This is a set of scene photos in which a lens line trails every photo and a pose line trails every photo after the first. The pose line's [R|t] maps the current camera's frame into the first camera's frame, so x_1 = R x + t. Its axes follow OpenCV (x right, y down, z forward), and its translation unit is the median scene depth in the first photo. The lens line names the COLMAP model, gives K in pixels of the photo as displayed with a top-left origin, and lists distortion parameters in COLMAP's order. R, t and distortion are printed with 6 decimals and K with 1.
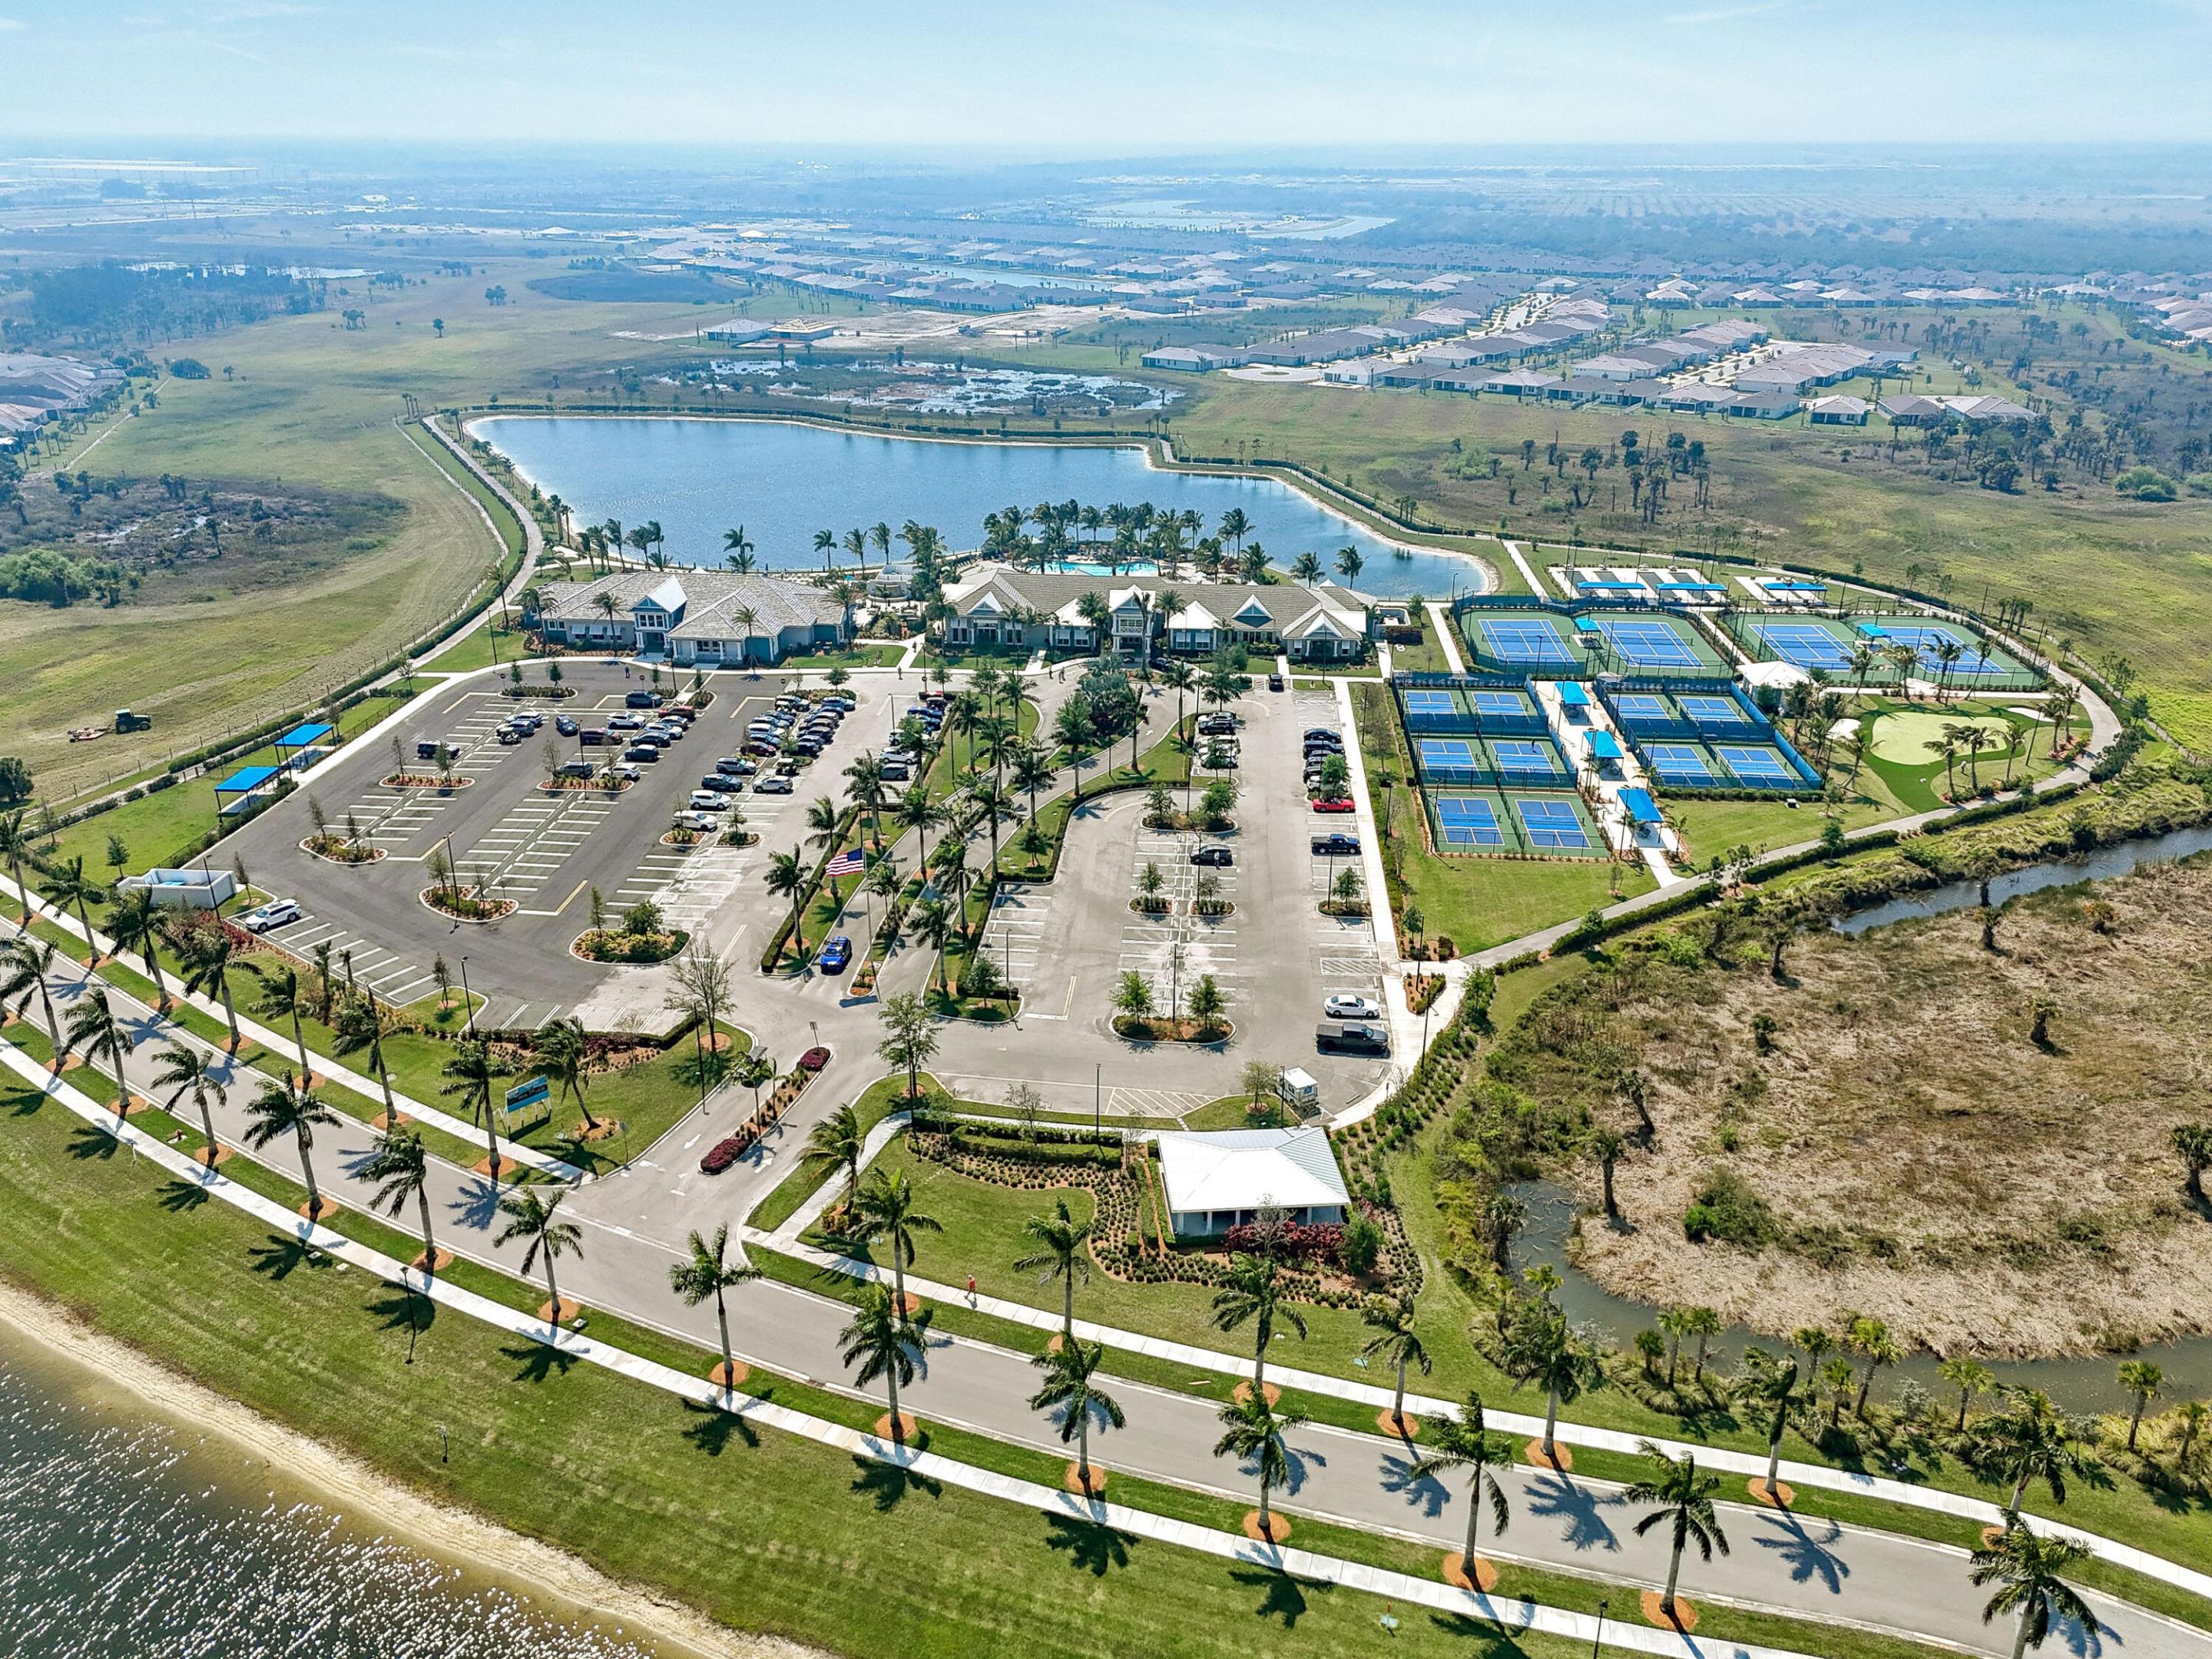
lens RADIAL K [[1635.8, 0, 1111.4], [0, 1635.8, 837.0], [0, 0, 1]] dist [0.073333, -0.057351]
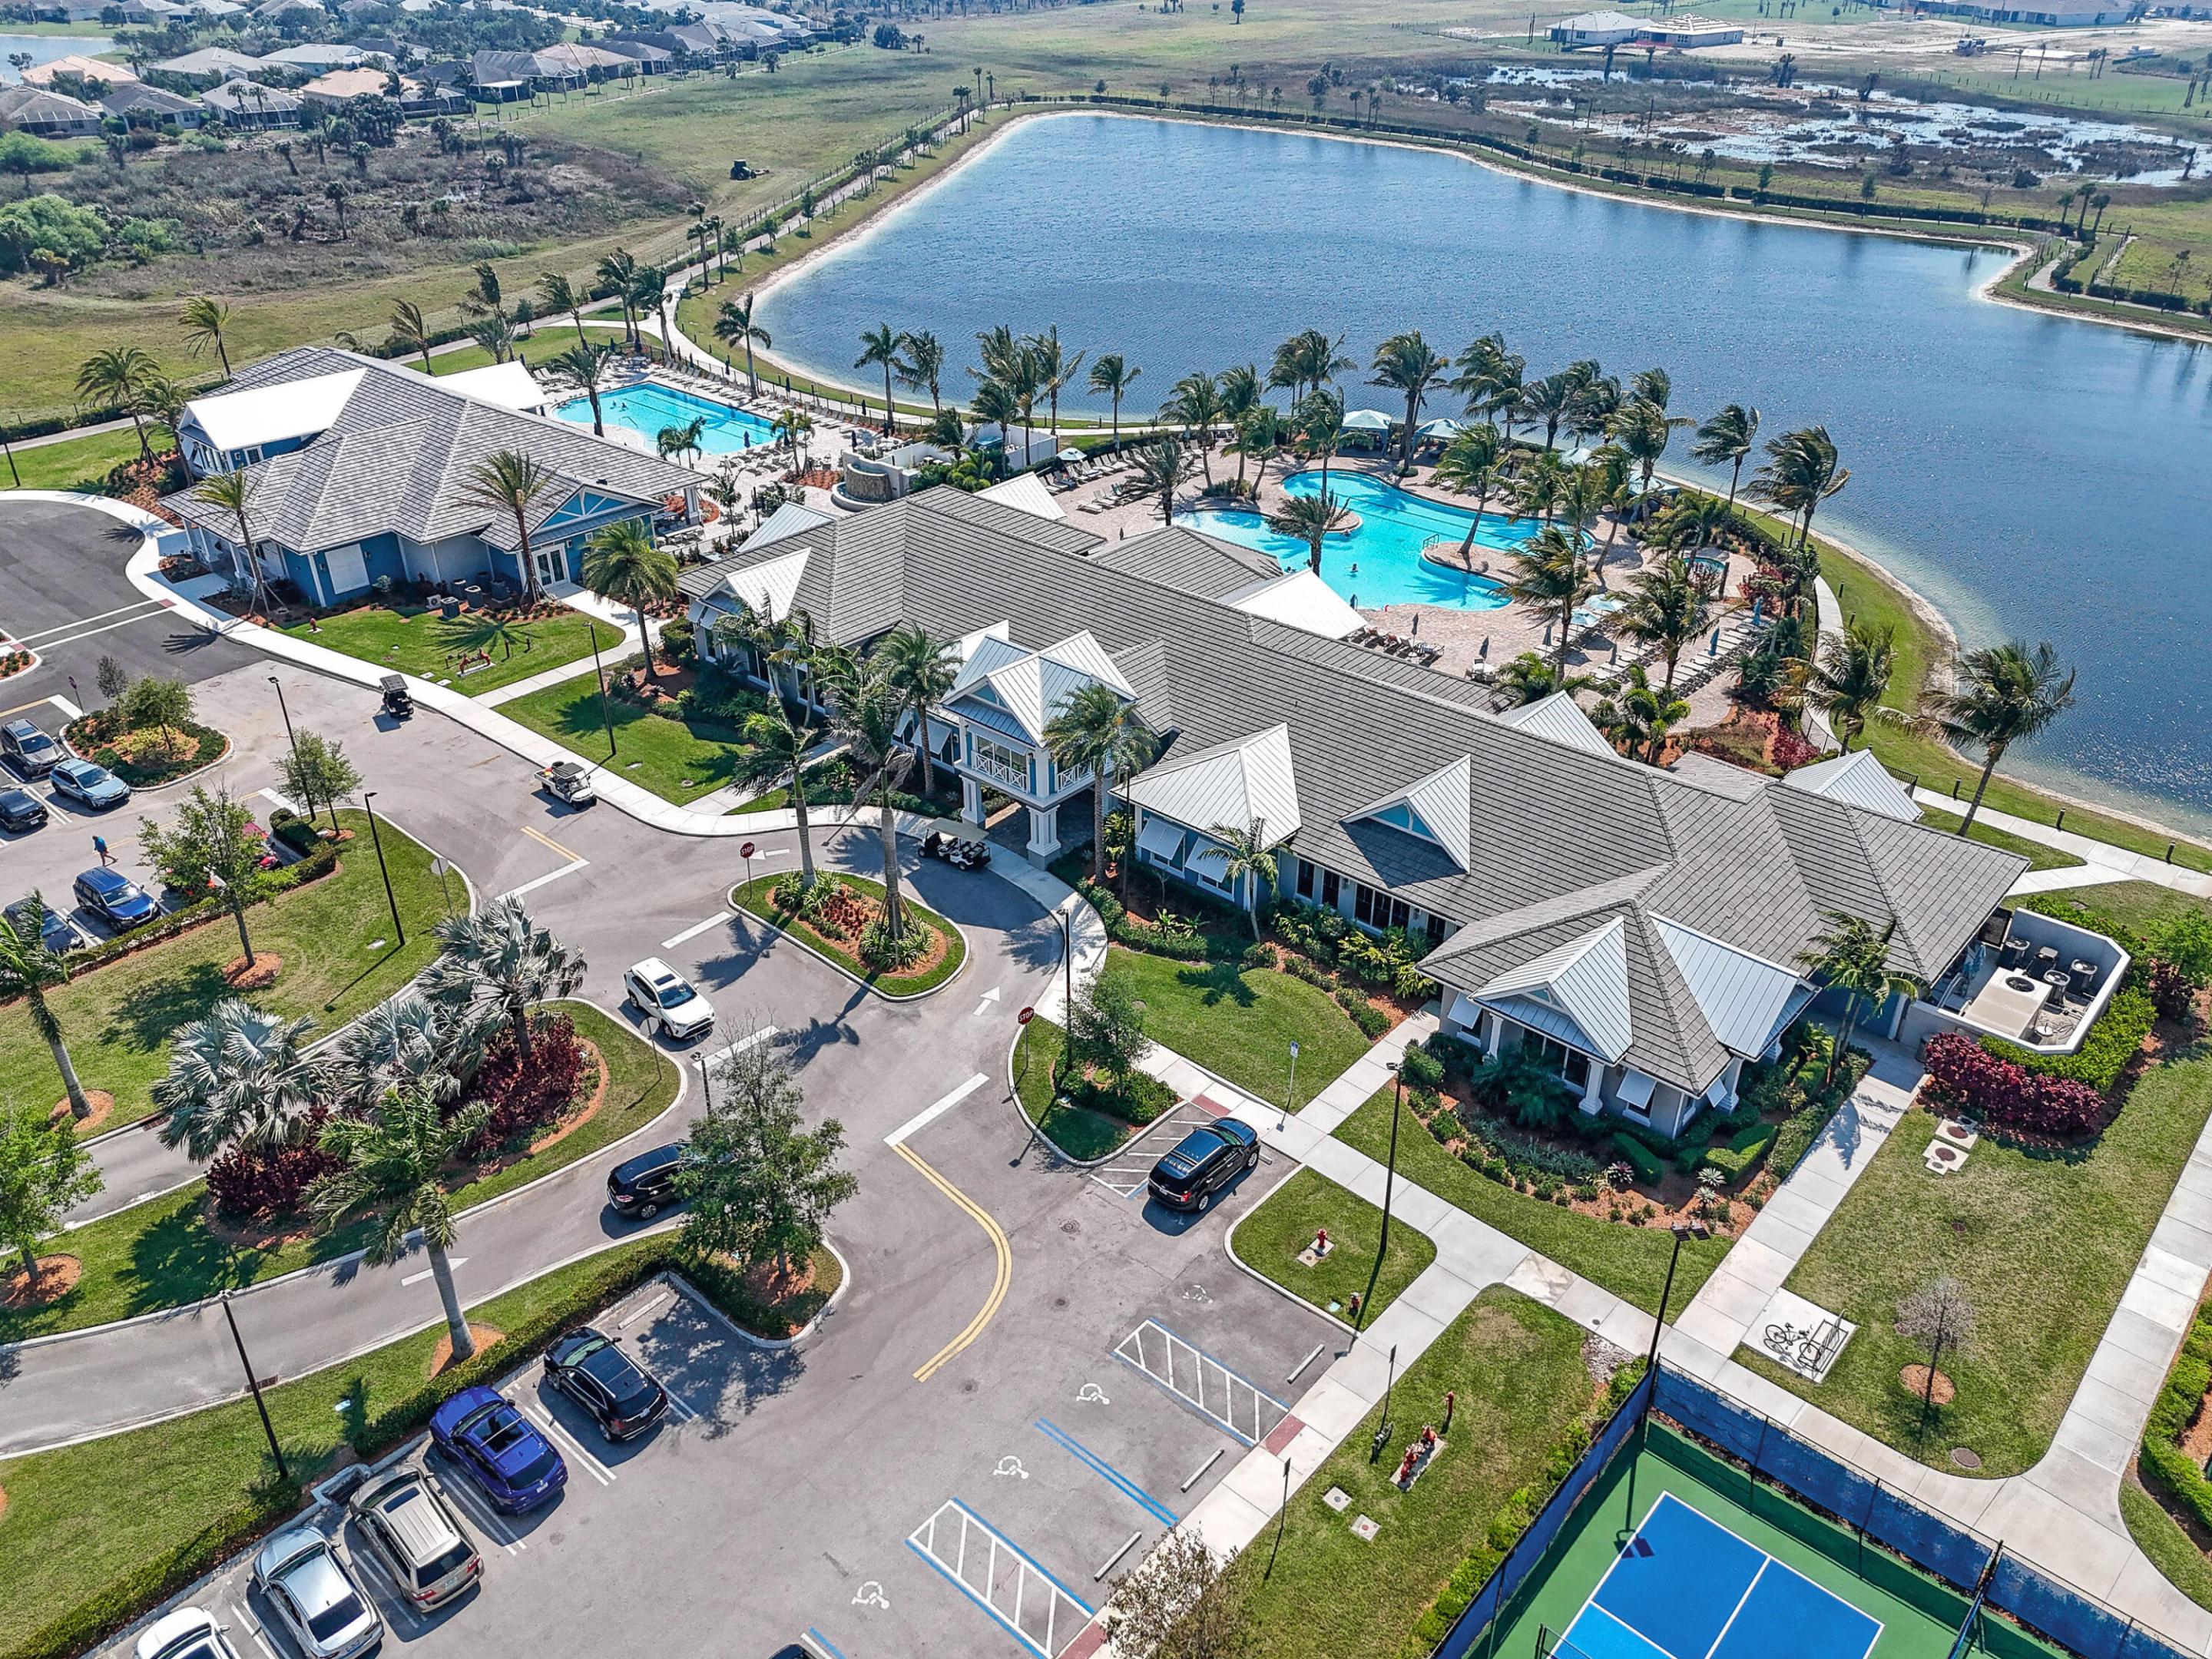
lens RADIAL K [[1635.8, 0, 1107.6], [0, 1635.8, 795.8], [0, 0, 1]] dist [0.073333, -0.057351]
pose [[0.791922, 0.296824, -0.533624, 0.198287], [-0.237806, 0.954826, 0.178198, -0.182541], [0.562412, -0.014220, 0.826735, 0.742367]]
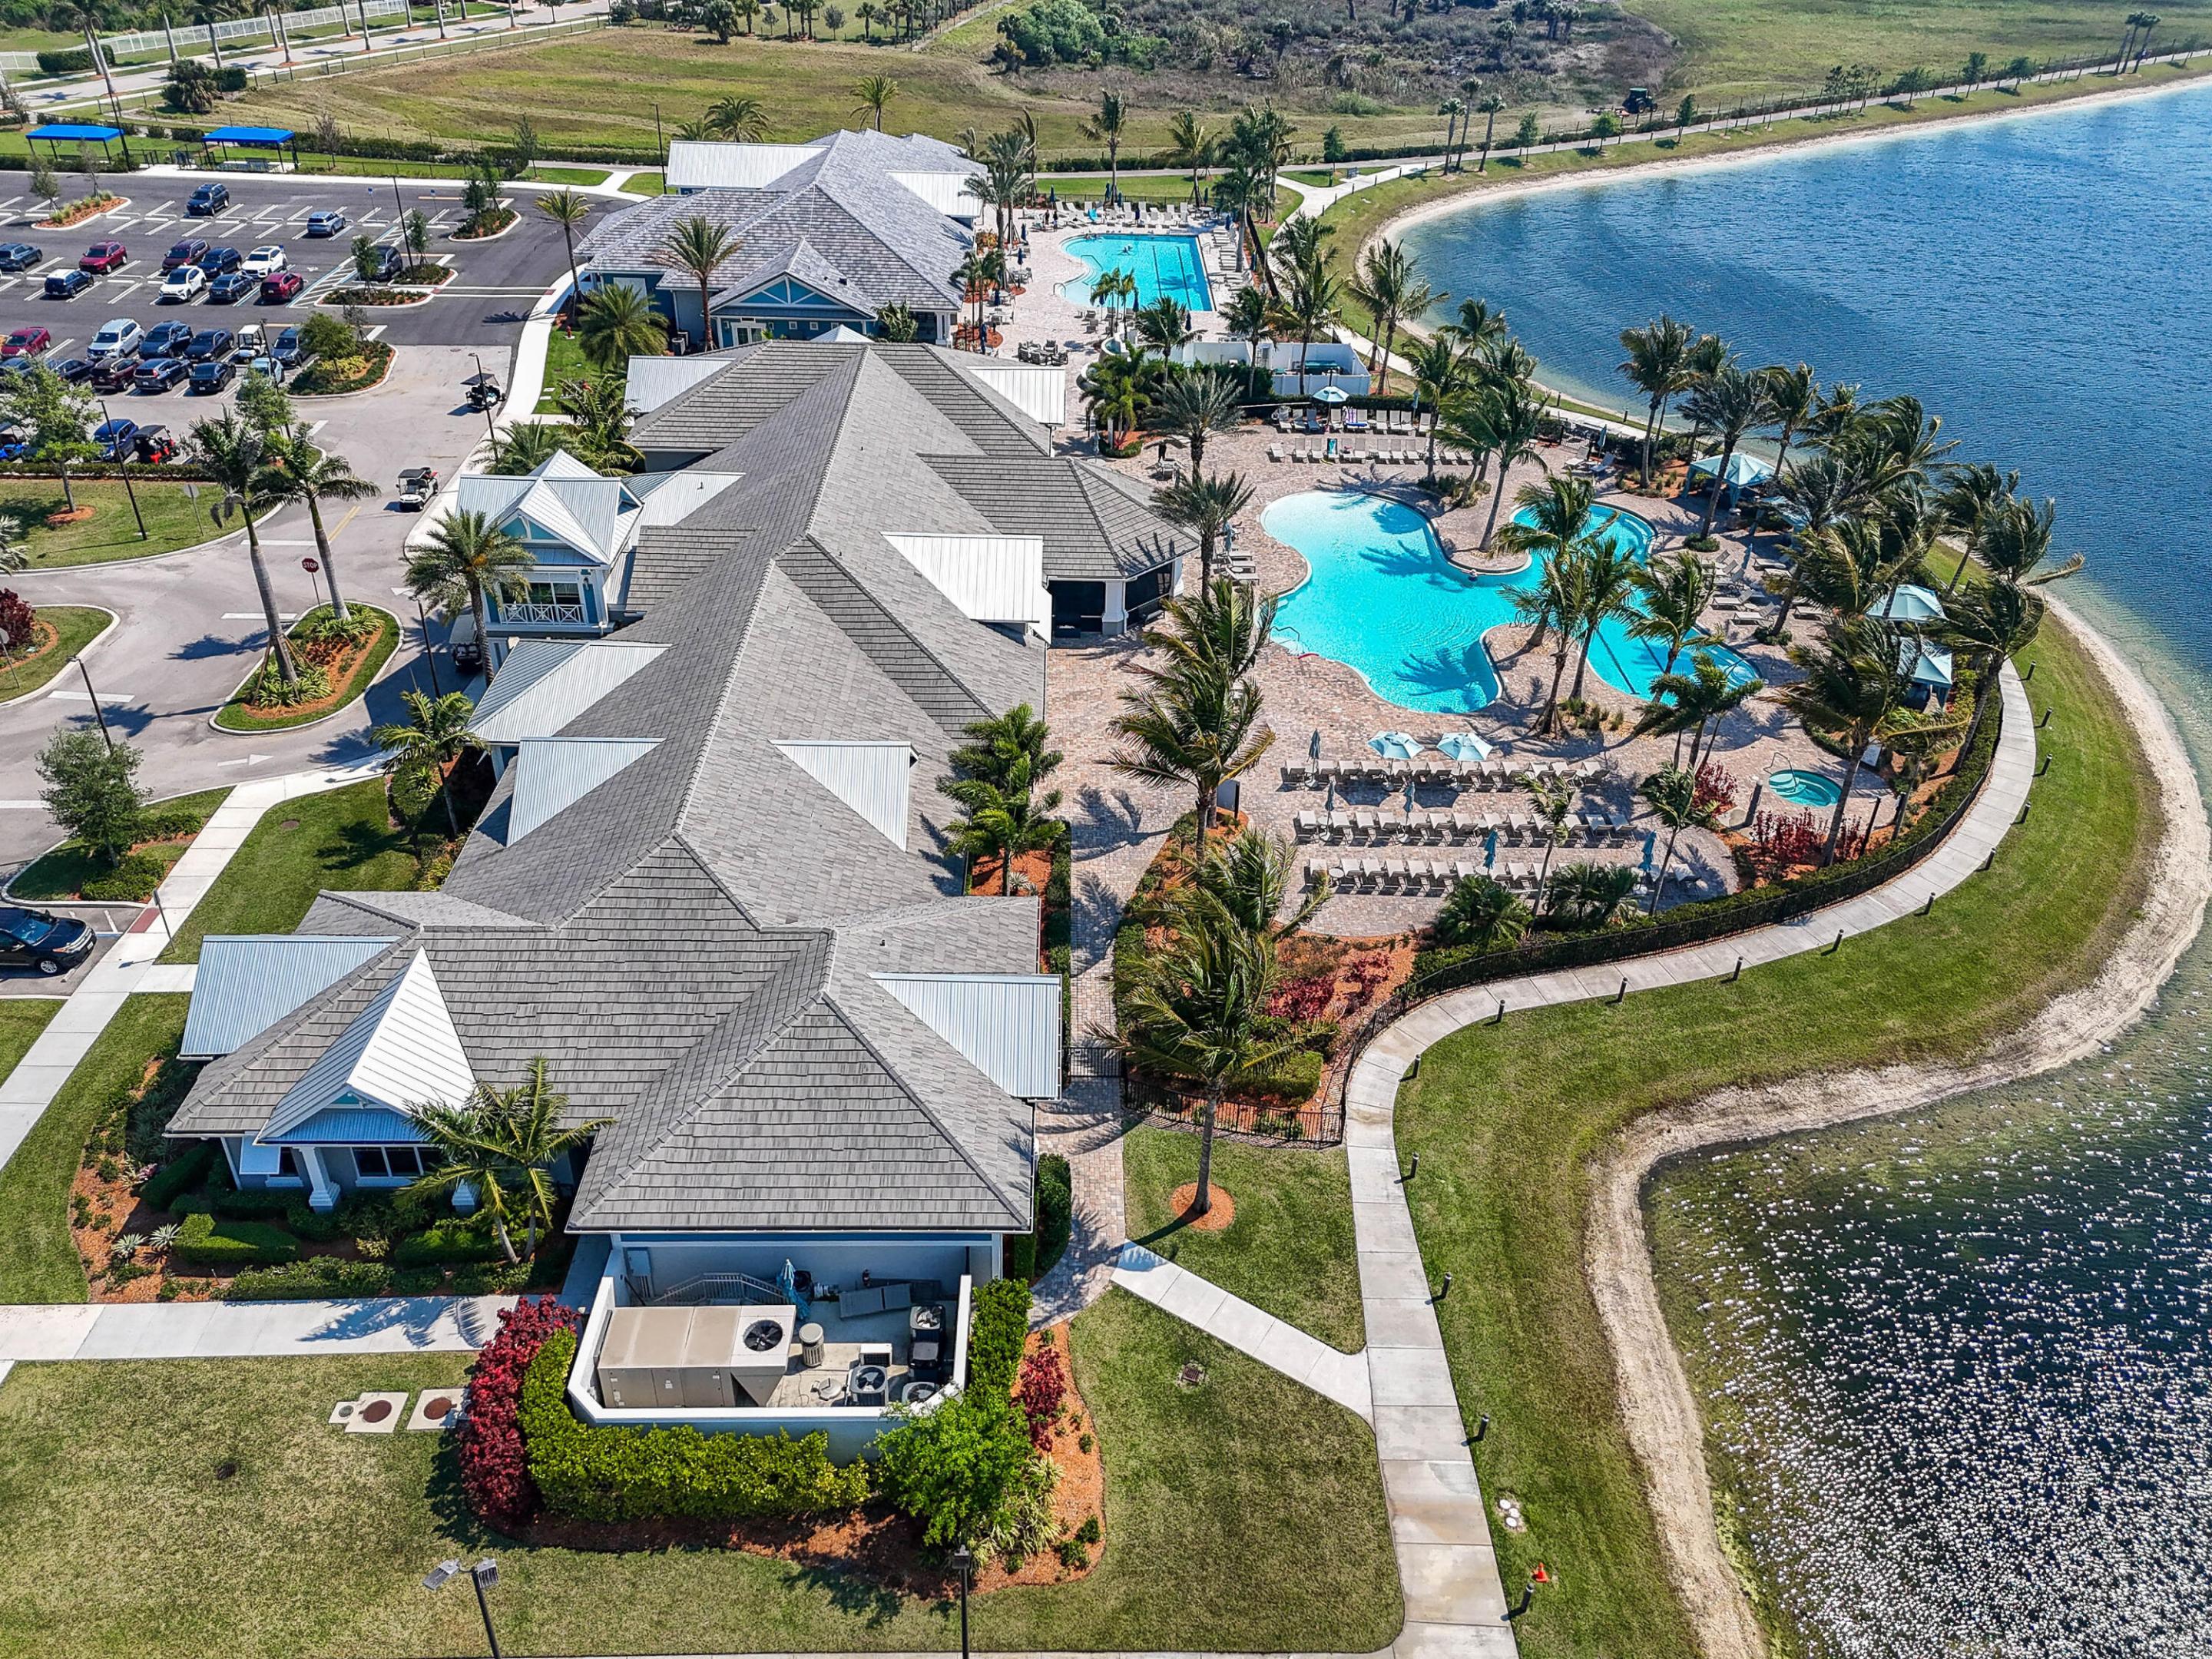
lens RADIAL K [[1635.8, 0, 1118.9], [0, 1635.8, 864.5], [0, 0, 1]] dist [0.073333, -0.057351]
pose [[0.090789, 0.563144, -0.821356, 0.300142], [-0.414858, 0.771178, 0.482884, -0.280176], [0.905345, 0.296906, 0.303640, 1.017730]]
